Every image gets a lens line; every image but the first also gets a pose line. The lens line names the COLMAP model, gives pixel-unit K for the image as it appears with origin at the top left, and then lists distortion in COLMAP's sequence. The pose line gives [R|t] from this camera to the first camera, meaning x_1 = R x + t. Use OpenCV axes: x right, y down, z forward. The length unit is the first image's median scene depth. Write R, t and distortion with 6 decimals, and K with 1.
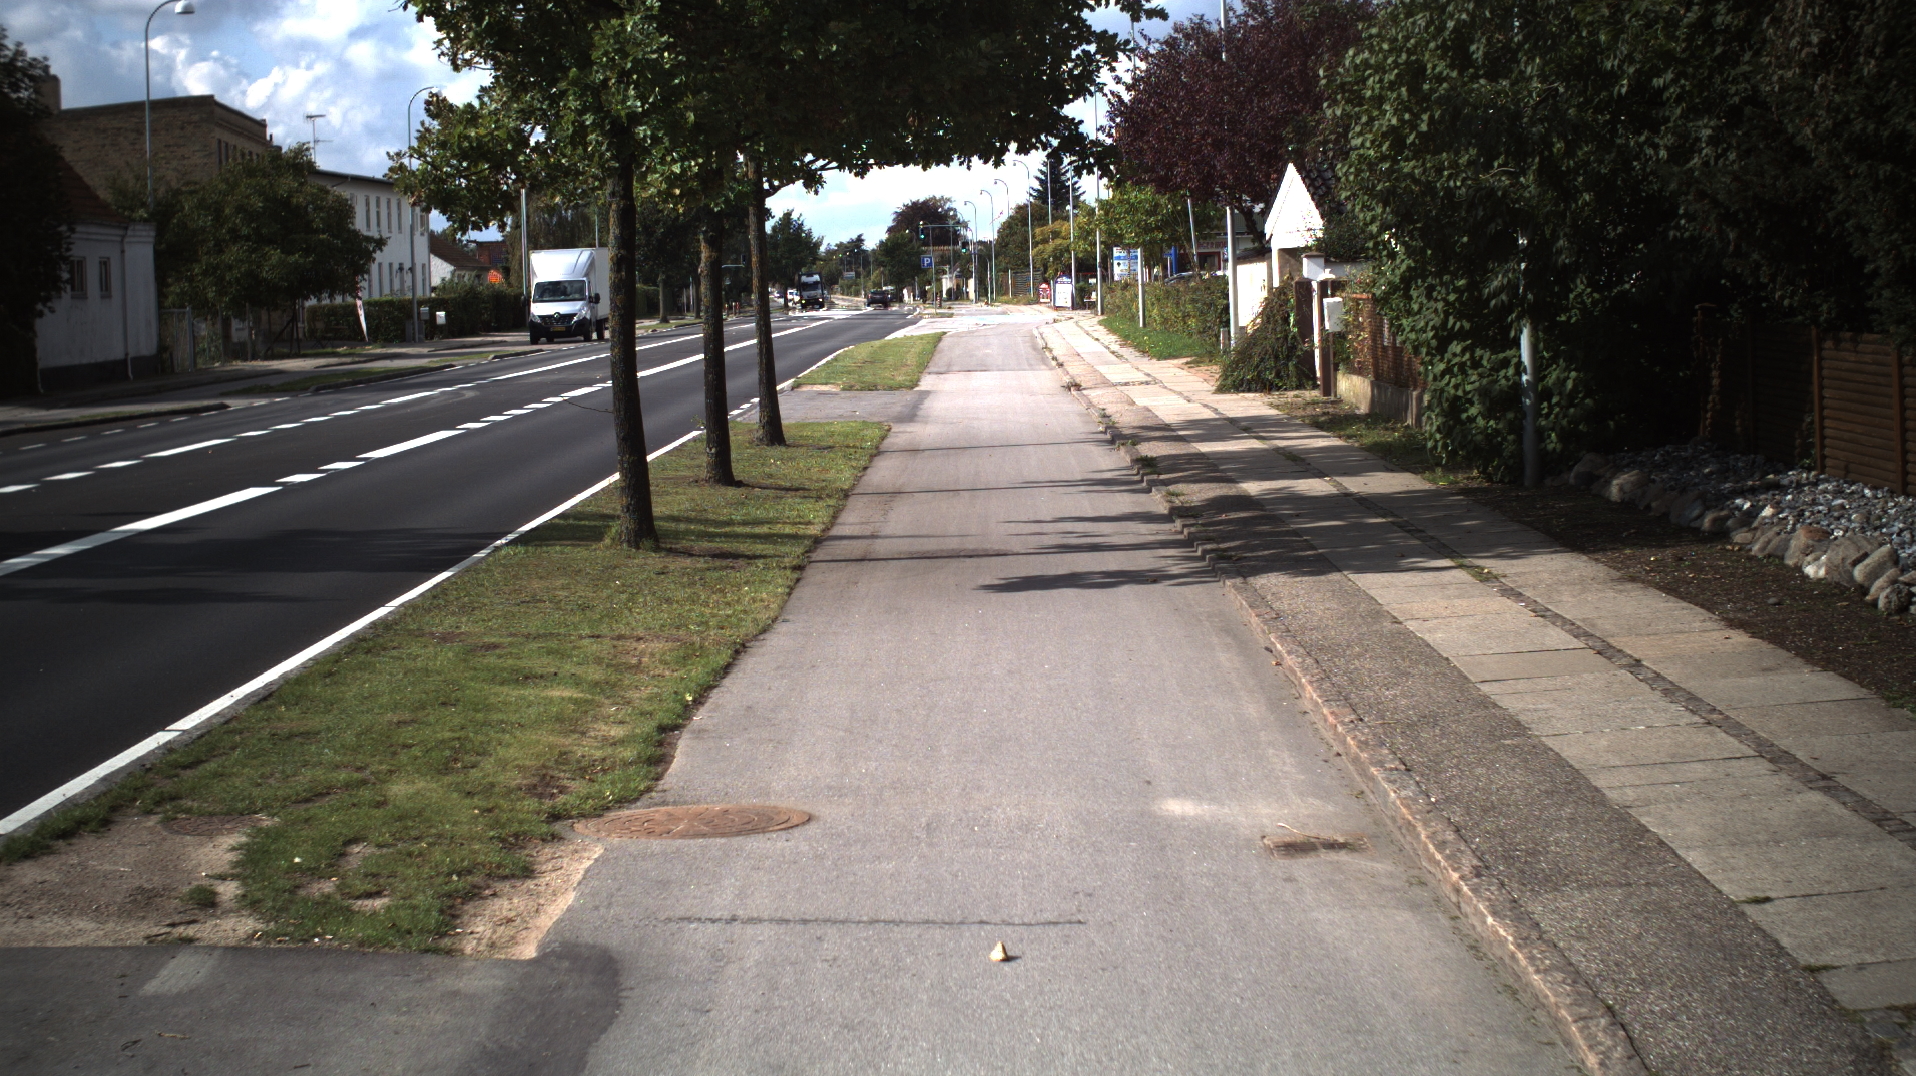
lens RADIAL K [[4179.6, 0, 958.2], [0, 4179.6, 535.1], [0, 0, 1]] dist [-0.309078, 0.079763]
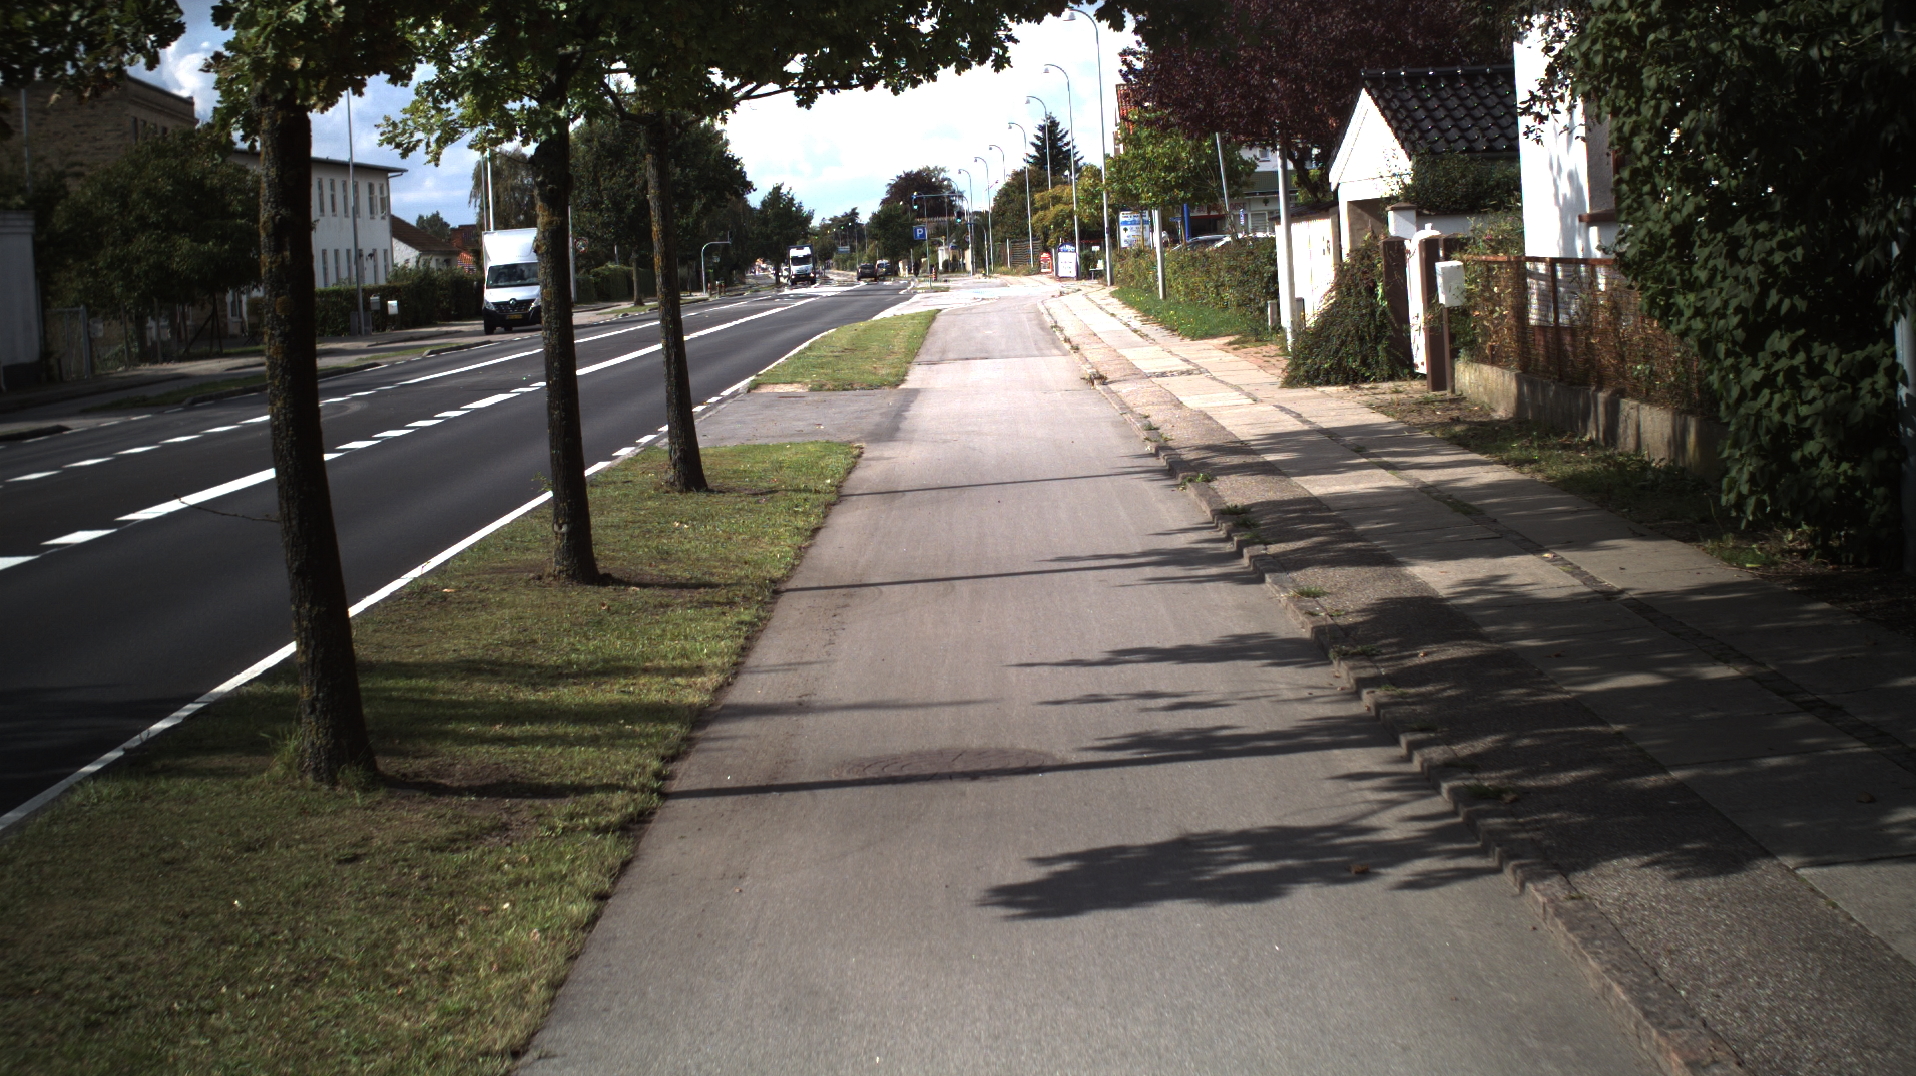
lens RADIAL K [[4179.6, 0, 958.2], [0, 4179.6, 535.1], [0, 0, 1]] dist [-0.309078, 0.079763]
pose [[0.999656, -0.026222, -0.001058, 0.000524], [0.026229, 0.999633, 0.006804, -0.006503], [0.000879, -0.006829, 0.999976, 0.108311]]
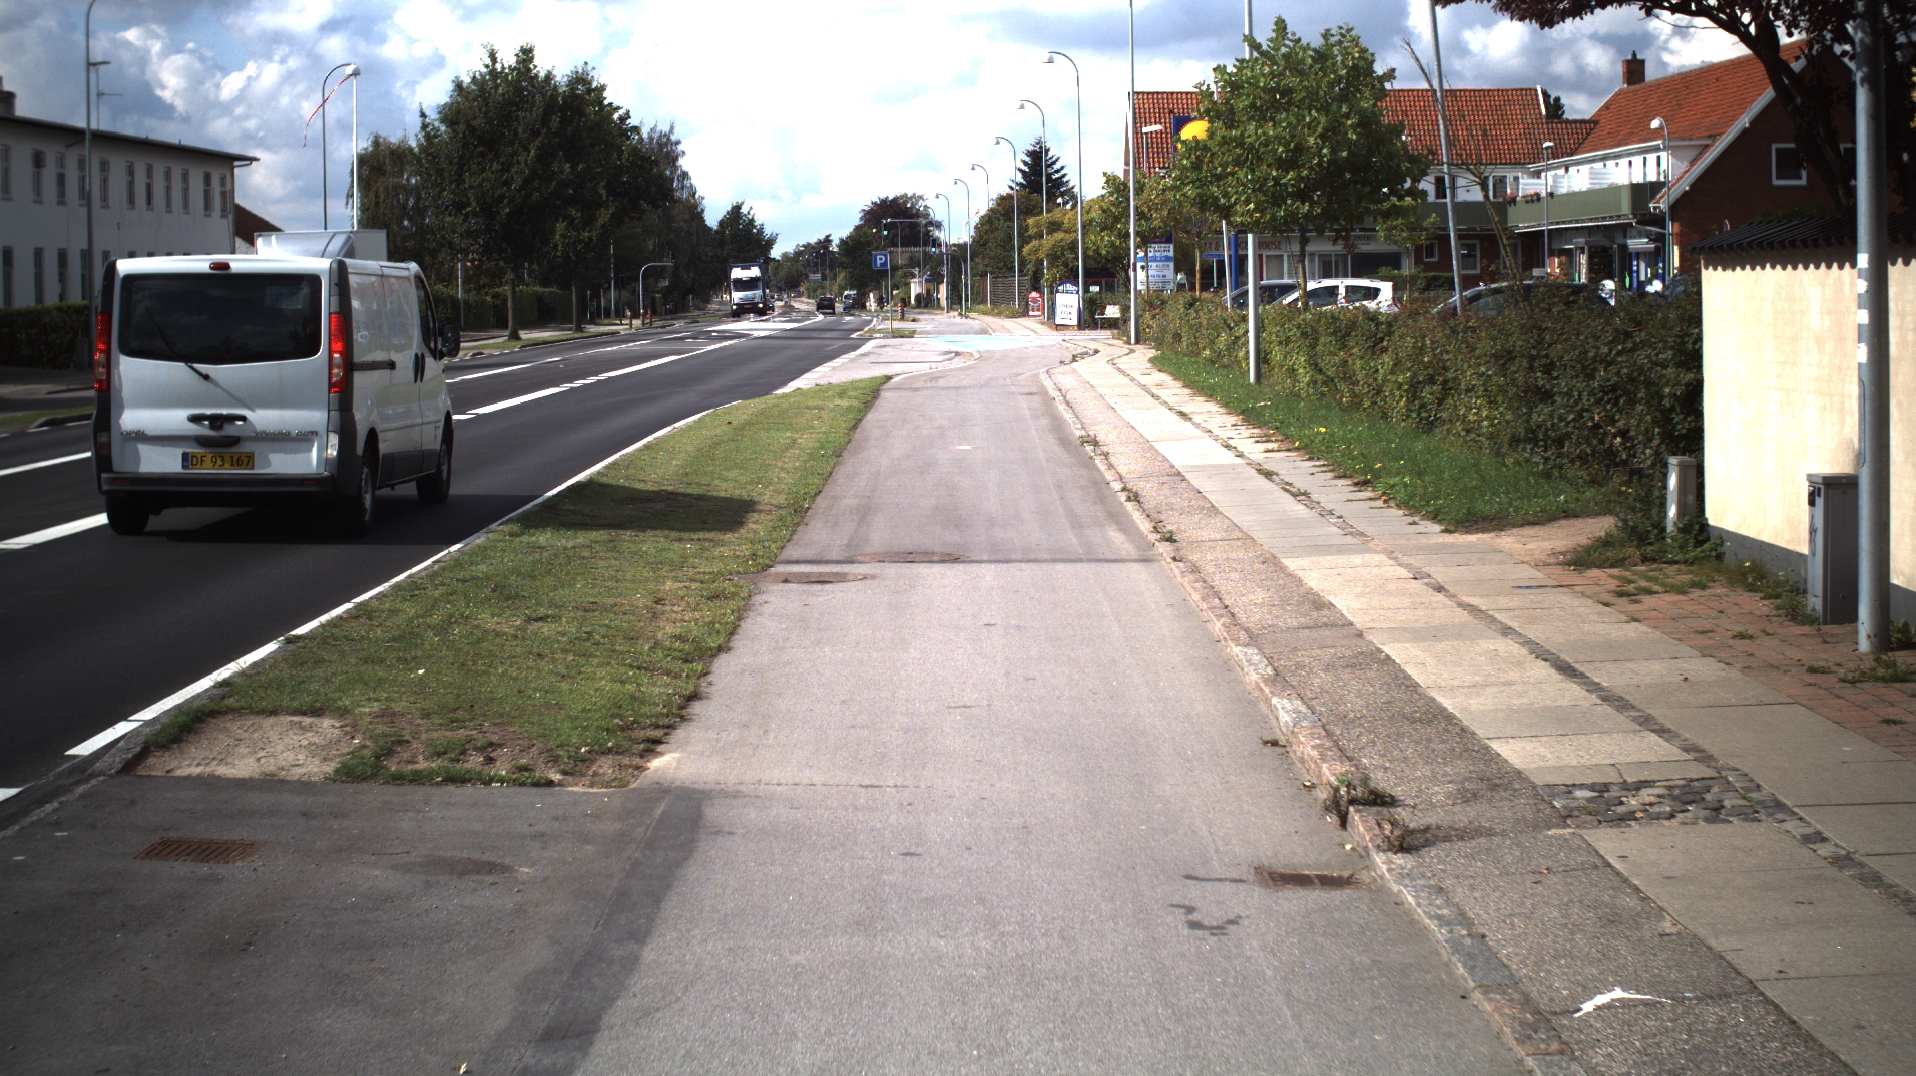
lens RADIAL K [[3921.5, 0, 956.2], [0, 3921.5, 539.2], [0, 0, 1]] dist [-0.297770, 0.272497]
pose [[0.999877, 0.014203, 0.006670, 0.003230], [-0.014230, 0.999890, 0.004111, -0.031660], [-0.006611, -0.004205, 0.999969, 0.504887]]
